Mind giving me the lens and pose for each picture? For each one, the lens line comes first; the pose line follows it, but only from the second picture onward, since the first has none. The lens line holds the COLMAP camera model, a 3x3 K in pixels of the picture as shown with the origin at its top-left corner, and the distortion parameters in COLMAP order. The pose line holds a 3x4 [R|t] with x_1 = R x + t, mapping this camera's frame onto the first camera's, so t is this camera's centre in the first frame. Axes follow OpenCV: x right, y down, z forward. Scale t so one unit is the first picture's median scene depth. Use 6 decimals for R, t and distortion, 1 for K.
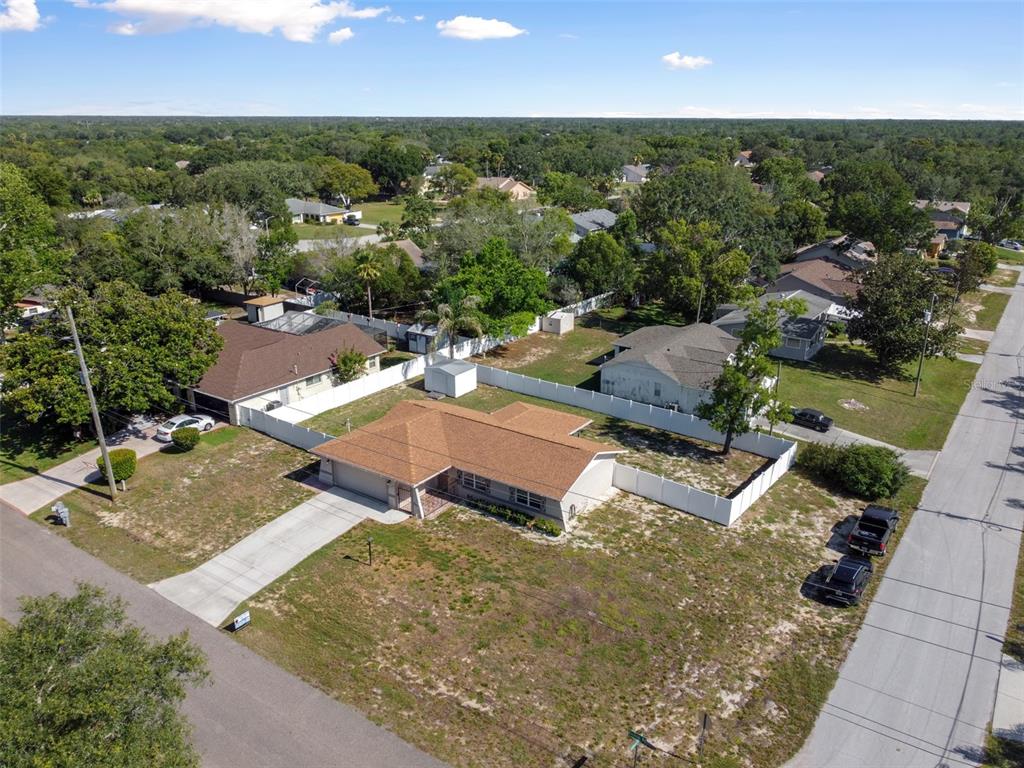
lens RADIAL K [[779.0, 0, 512.0], [0, 779.0, 384.0], [0, 0, 1]] dist [-0.002370, -0.002765]
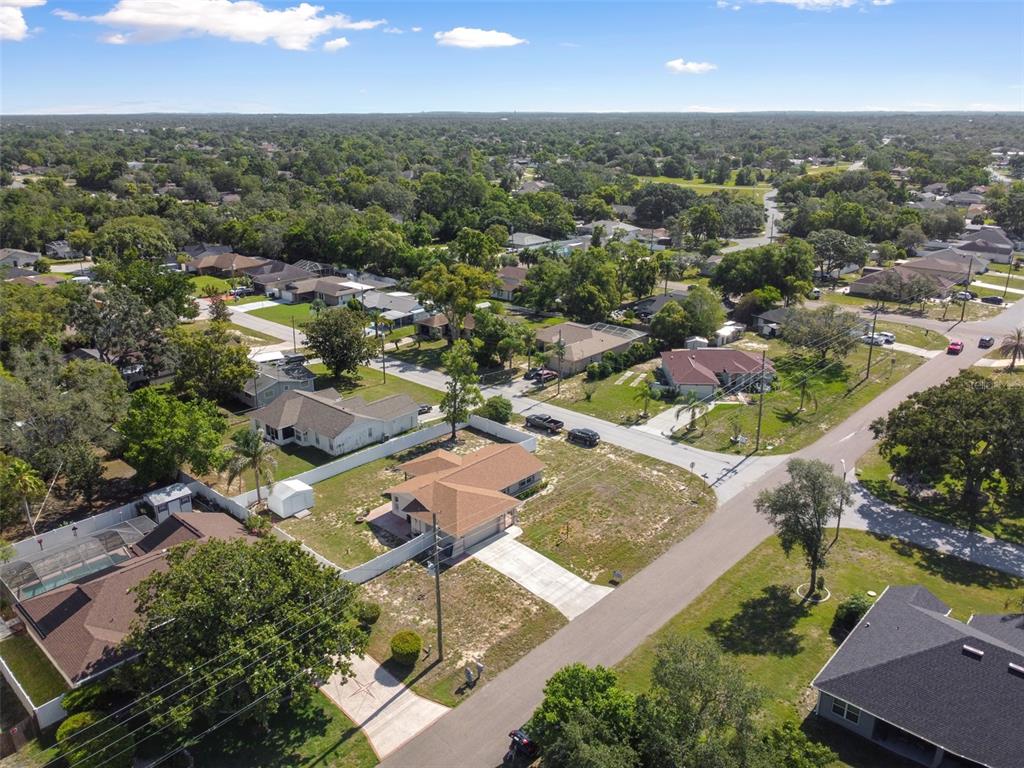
lens RADIAL K [[779.0, 0, 512.0], [0, 779.0, 384.0], [0, 0, 1]] dist [-0.002370, -0.002765]
pose [[0.125164, -0.331864, 0.934987, -1.056575], [0.321042, 0.905243, 0.278330, -0.374955], [-0.938758, 0.265333, 0.219846, 0.389183]]
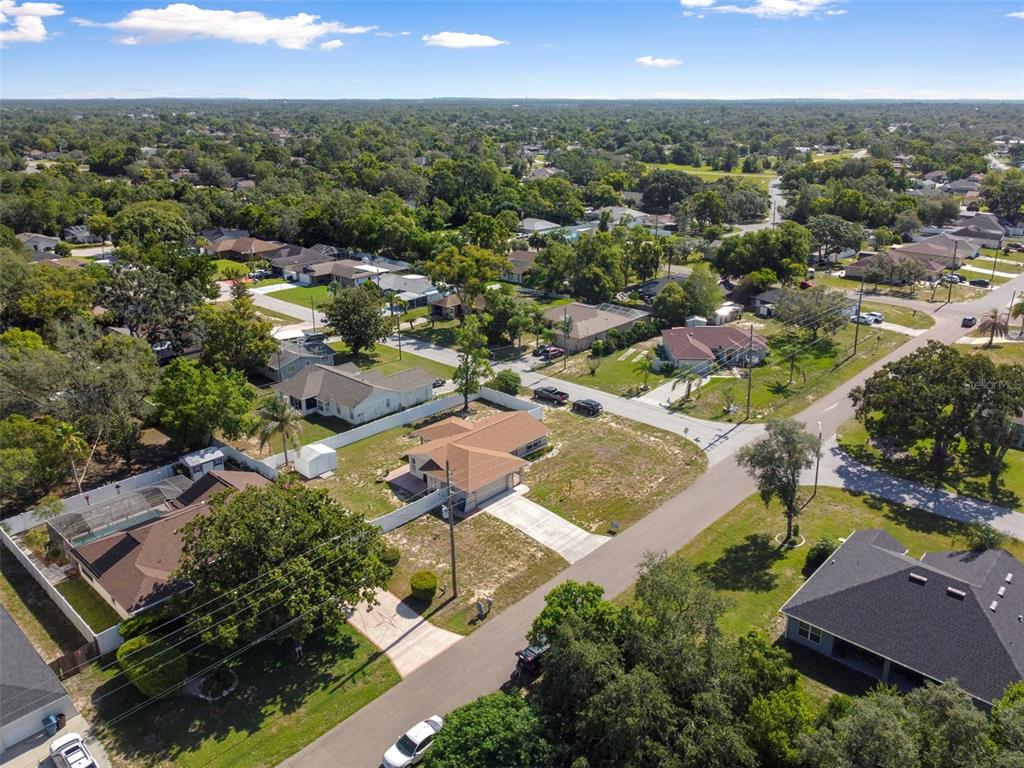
lens RADIAL K [[765.3, 0, 546.5], [0, 765.3, 411.6], [0, 0, 1]] dist [-0.001121, -0.003690]
pose [[0.098156, -0.381175, 0.919277, -1.135989], [0.317945, 0.887337, 0.333982, -0.369533], [-0.943014, 0.259497, 0.208290, 0.369262]]
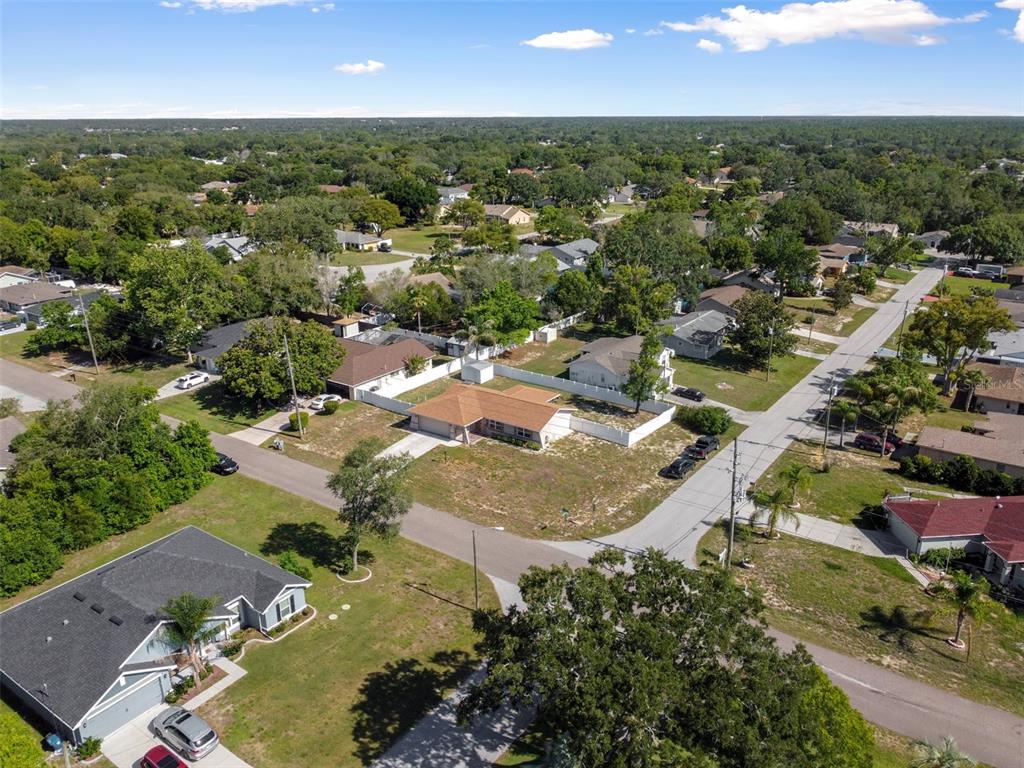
lens RADIAL K [[779.0, 0, 512.0], [0, 779.0, 384.0], [0, 0, 1]] dist [-0.002370, -0.002765]
pose [[0.999950, -0.008614, -0.005041, 0.001636], [0.008624, 0.999961, 0.001888, 0.015026], [0.005025, -0.001932, 0.999986, -0.621514]]
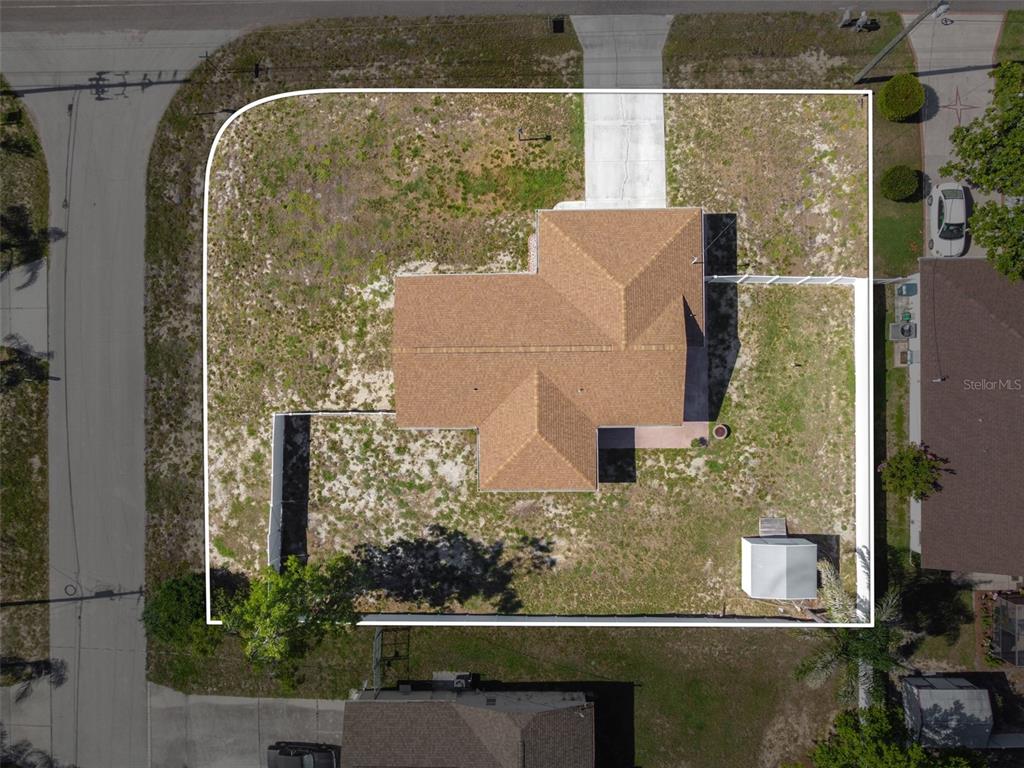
lens RADIAL K [[779.0, 0, 512.0], [0, 779.0, 384.0], [0, 0, 1]] dist [-0.002370, -0.002765]
pose [[-0.817986, 0.574982, 0.017192, 0.002245], [-0.161474, -0.258198, 0.952502, -0.540500], [0.552110, 0.776357, 0.304047, 0.566050]]
